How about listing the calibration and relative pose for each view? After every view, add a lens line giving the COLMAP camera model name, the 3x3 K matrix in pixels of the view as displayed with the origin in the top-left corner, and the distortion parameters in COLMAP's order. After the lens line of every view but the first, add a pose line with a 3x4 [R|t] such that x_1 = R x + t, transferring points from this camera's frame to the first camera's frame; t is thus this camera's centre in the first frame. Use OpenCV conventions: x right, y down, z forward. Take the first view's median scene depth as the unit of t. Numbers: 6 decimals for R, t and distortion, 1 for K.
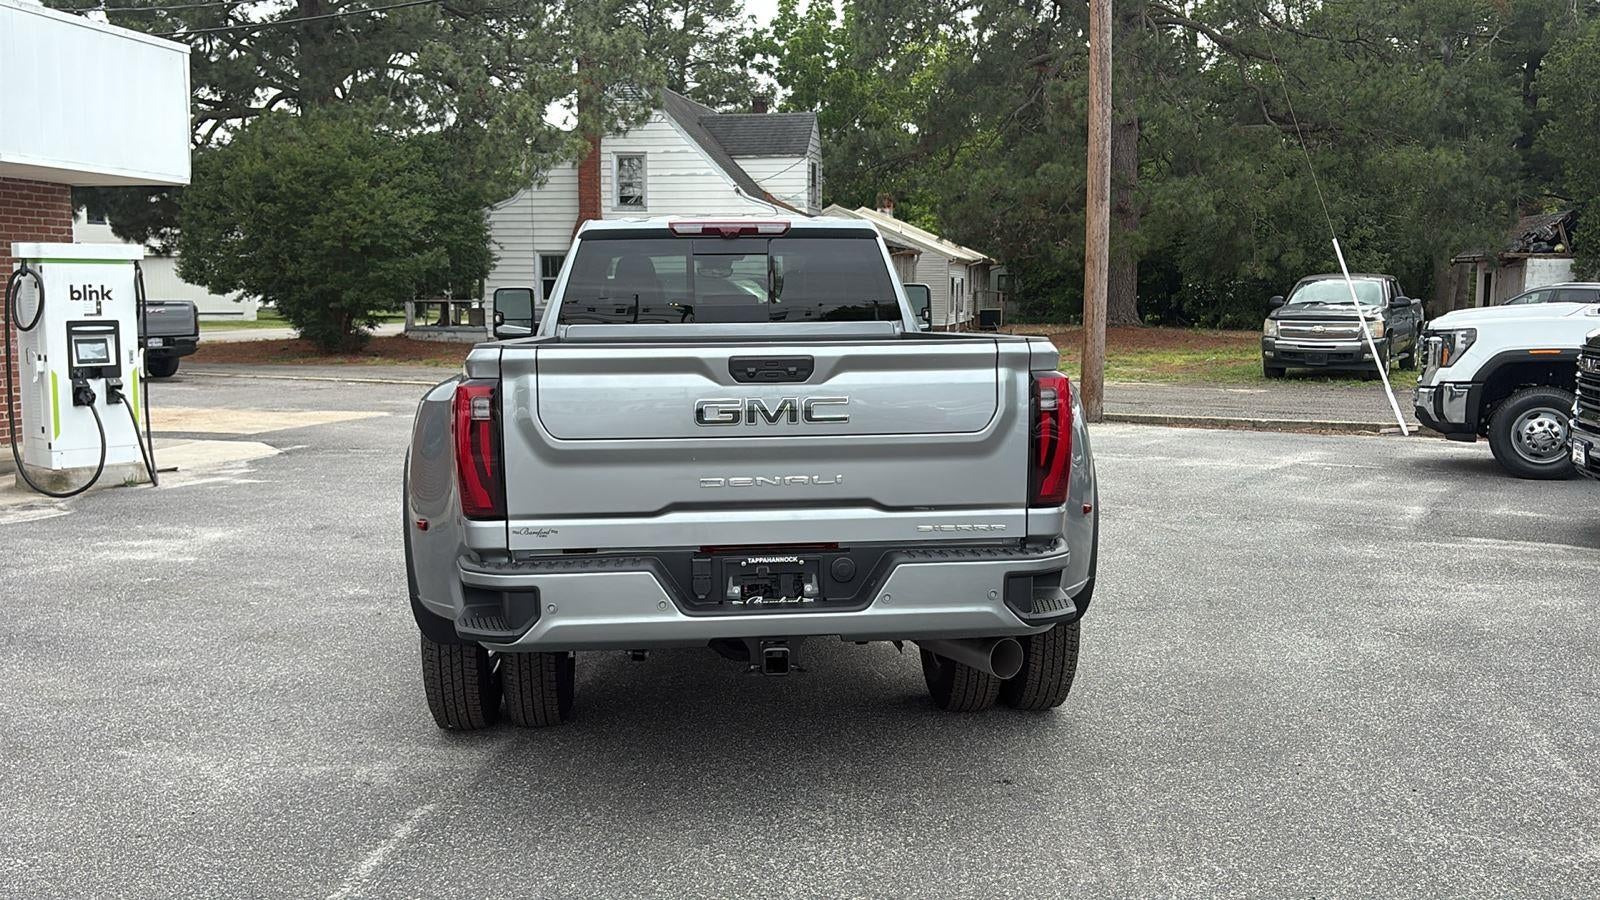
lens RADIAL K [[1472.5, 0, 794.4], [0, 1472.5, 422.2], [0, 0, 1]] dist [0.030446, 0.000000]
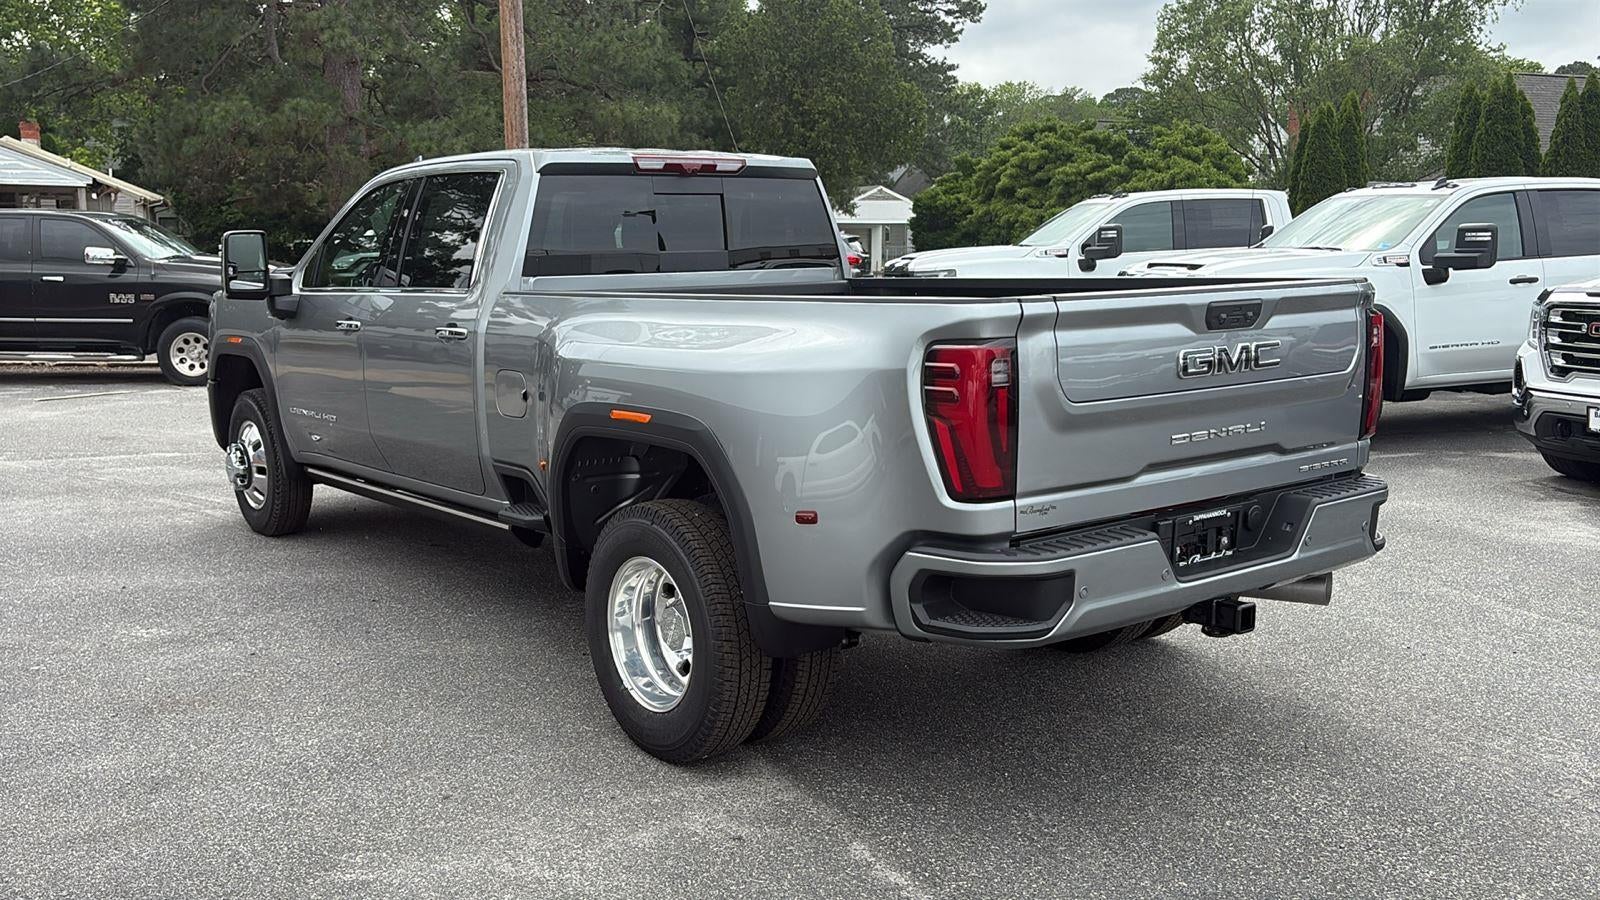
lens RADIAL K [[1472.5, 0, 800.3], [0, 1472.5, 440.9], [0, 0, 1]] dist [0.030446, 0.000000]
pose [[0.846168, -0.075852, 0.527491, -0.669185], [0.049906, 0.996748, 0.063274, -0.025918], [-0.530575, -0.027216, 0.847201, 0.290219]]
